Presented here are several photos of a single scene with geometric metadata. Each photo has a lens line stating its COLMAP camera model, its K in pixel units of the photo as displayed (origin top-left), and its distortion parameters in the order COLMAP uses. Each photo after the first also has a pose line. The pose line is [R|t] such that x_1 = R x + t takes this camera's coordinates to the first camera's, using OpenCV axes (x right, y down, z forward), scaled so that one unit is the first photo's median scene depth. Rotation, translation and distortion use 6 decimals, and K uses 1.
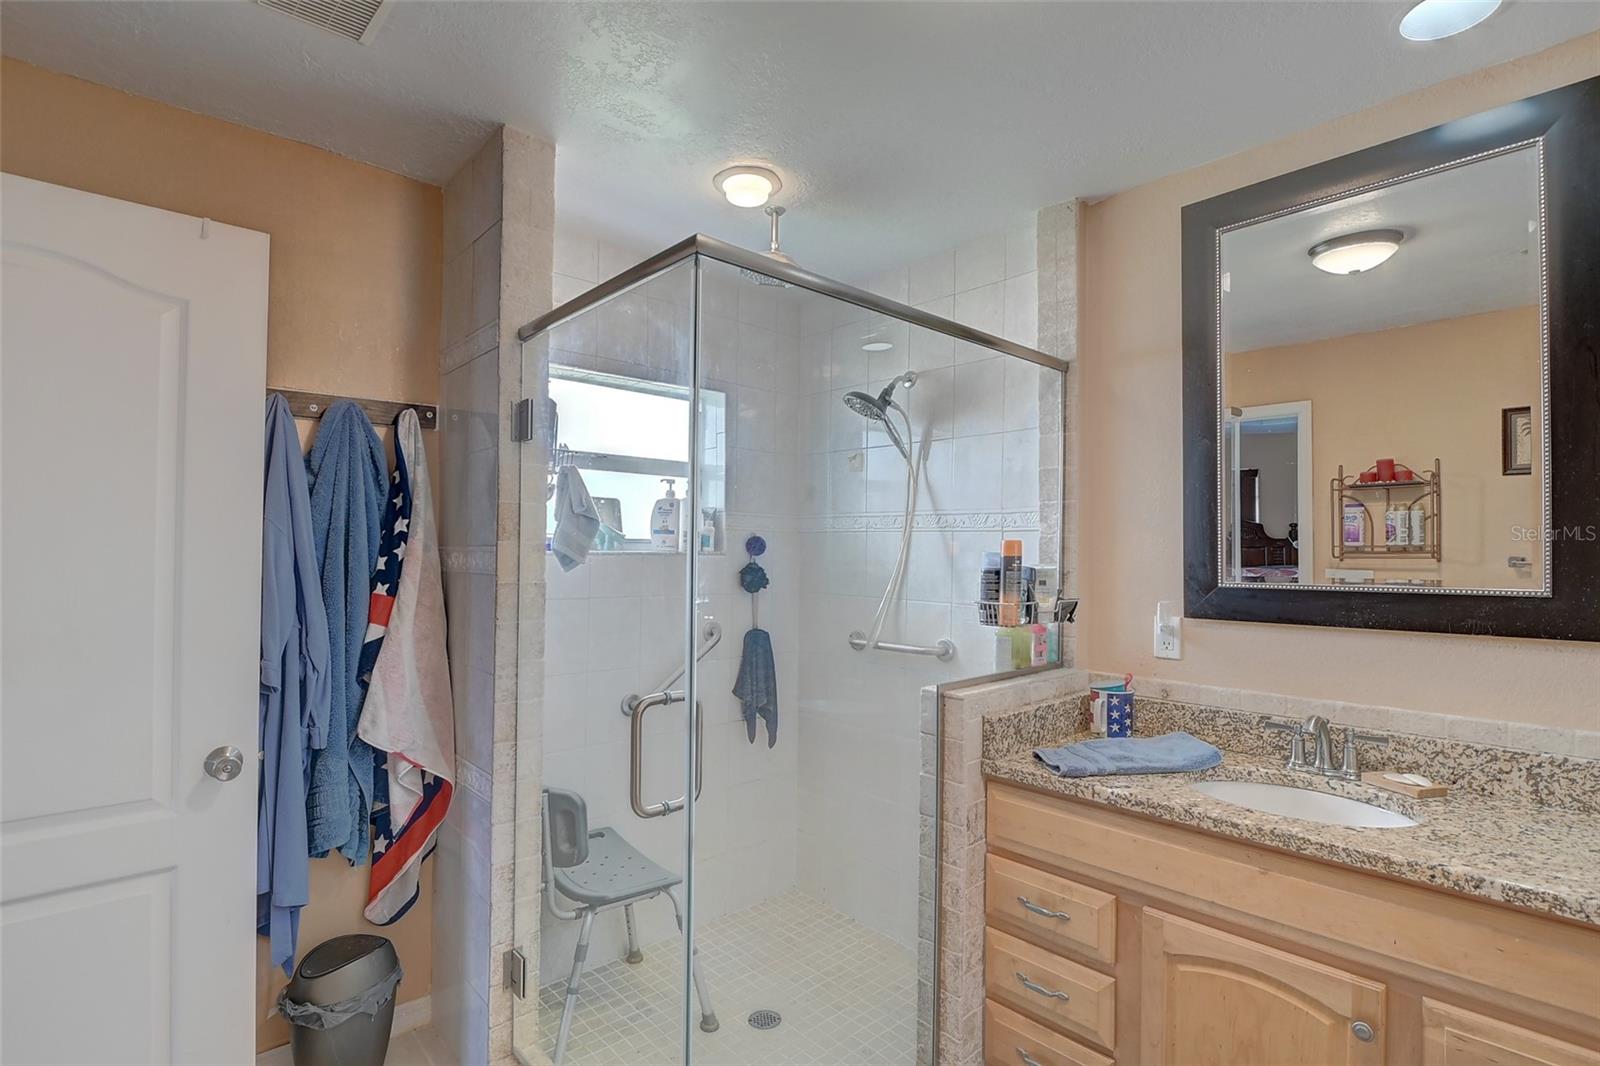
lens RADIAL K [[762.2, 0, 800.0], [0, 762.2, 533.0], [0, 0, 1]] dist [-0.003138, -0.000740]
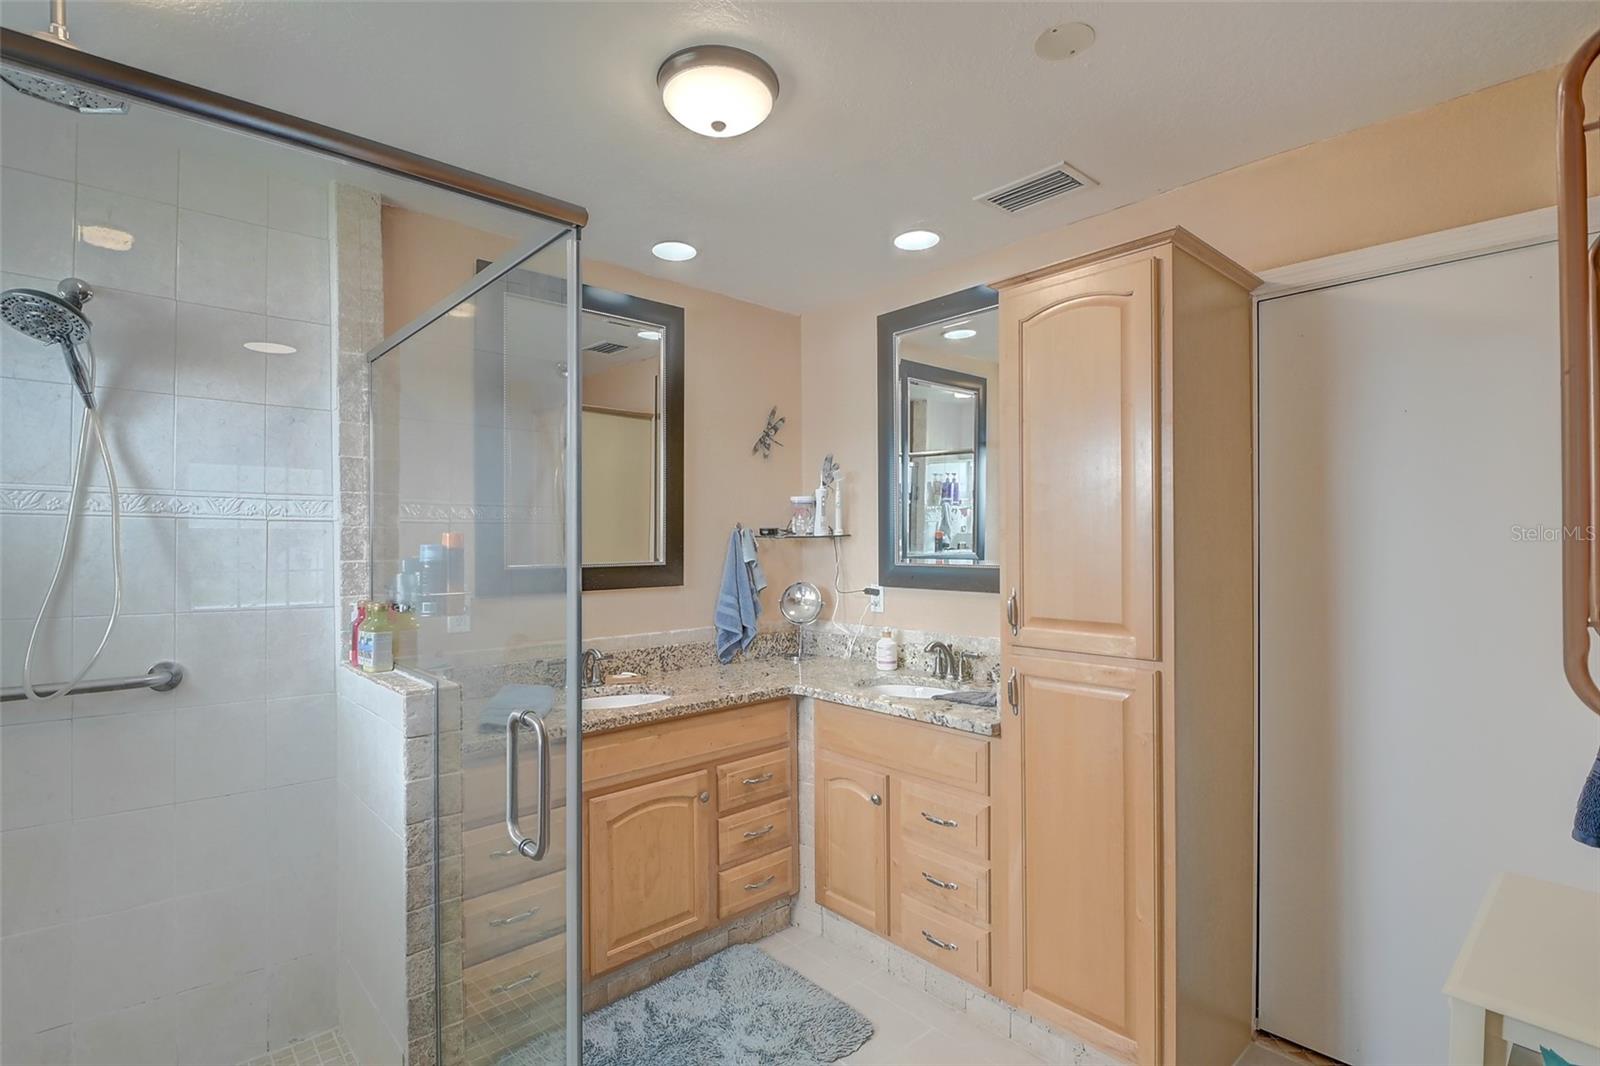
lens RADIAL K [[762.2, 0, 800.0], [0, 762.2, 533.0], [0, 0, 1]] dist [-0.003138, -0.000740]
pose [[0.025562, 0.003773, 0.999666, -0.961018], [-0.021466, 0.999764, -0.003225, 0.003525], [-0.999443, -0.021376, 0.025637, 0.617530]]
